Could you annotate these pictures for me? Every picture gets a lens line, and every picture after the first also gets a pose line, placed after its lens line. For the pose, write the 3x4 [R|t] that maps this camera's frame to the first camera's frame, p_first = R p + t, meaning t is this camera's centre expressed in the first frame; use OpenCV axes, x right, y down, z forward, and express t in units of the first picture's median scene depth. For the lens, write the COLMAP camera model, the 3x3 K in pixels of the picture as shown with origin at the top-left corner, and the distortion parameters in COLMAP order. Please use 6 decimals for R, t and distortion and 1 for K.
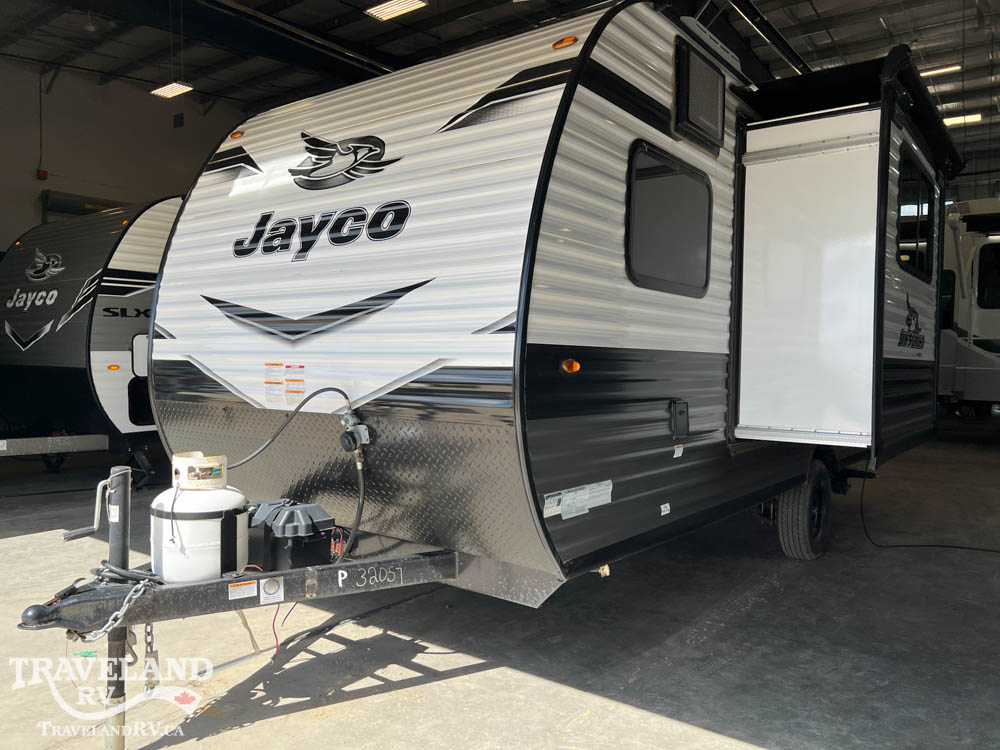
lens RADIAL K [[760.8, 0, 497.6], [0, 760.8, 382.4], [0, 0, 1]] dist [0.009918, -0.002698]
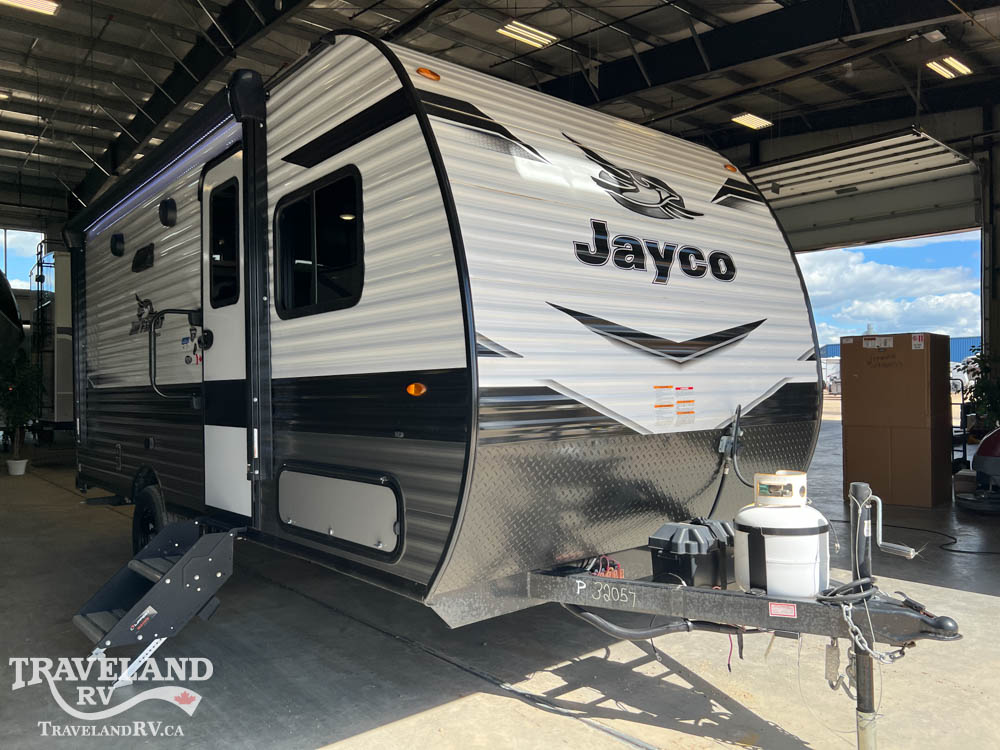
lens RADIAL K [[760.8, 0, 497.3], [0, 760.8, 371.5], [0, 0, 1]] dist [0.009918, -0.002698]
pose [[0.221725, 0.000500, 0.975109, -1.246139], [0.048741, 0.998744, -0.011595, -0.040951], [-0.973890, 0.050099, 0.221422, 0.956272]]
